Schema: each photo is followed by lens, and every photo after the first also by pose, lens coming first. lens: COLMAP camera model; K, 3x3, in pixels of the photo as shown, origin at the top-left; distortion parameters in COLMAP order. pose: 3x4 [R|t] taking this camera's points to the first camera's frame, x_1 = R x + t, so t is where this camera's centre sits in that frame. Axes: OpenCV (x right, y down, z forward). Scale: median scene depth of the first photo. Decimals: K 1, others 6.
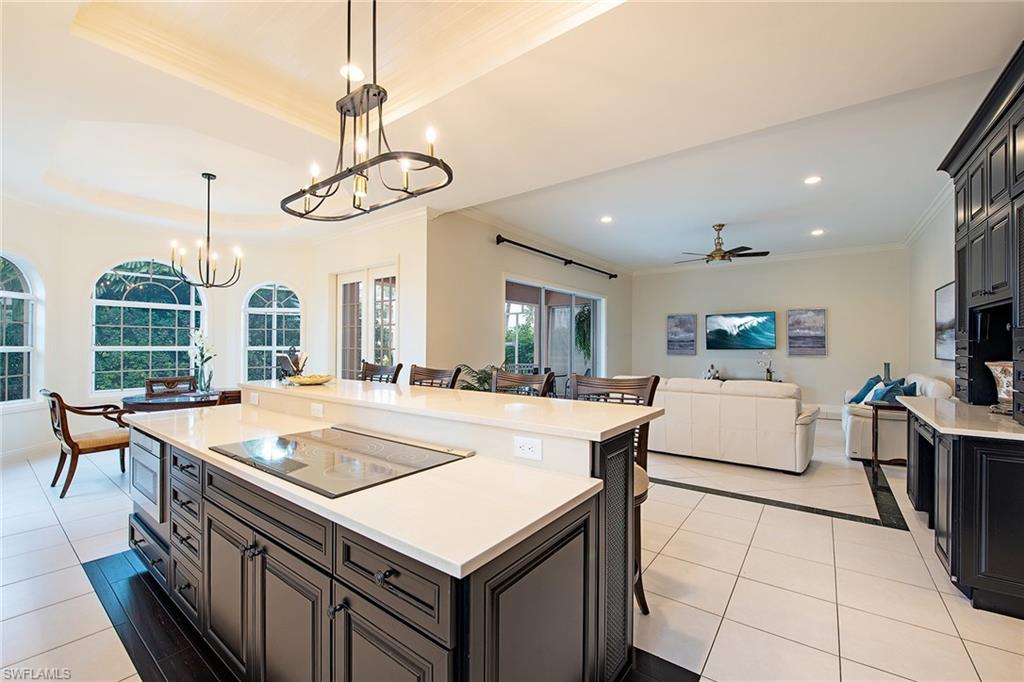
lens RADIAL K [[419.4, 0, 512.0], [0, 419.4, 341.0], [0, 0, 1]] dist [-0.021985, -0.000189]
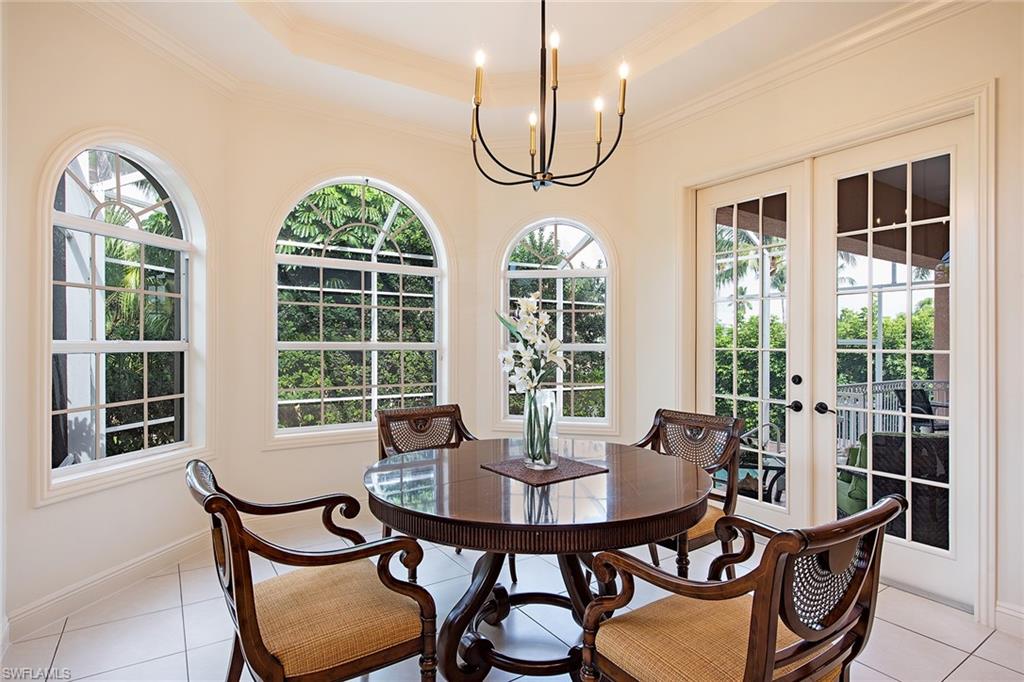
lens RADIAL K [[526.8, 0, 512.0], [0, 526.8, 341.0], [0, 0, 1]] dist [-0.000397, -0.000107]
pose [[0.942440, 0.000256, -0.334375, -0.543997], [0.001755, 0.999982, 0.005711, 0.009370], [0.334370, -0.005969, 0.942423, 0.486937]]
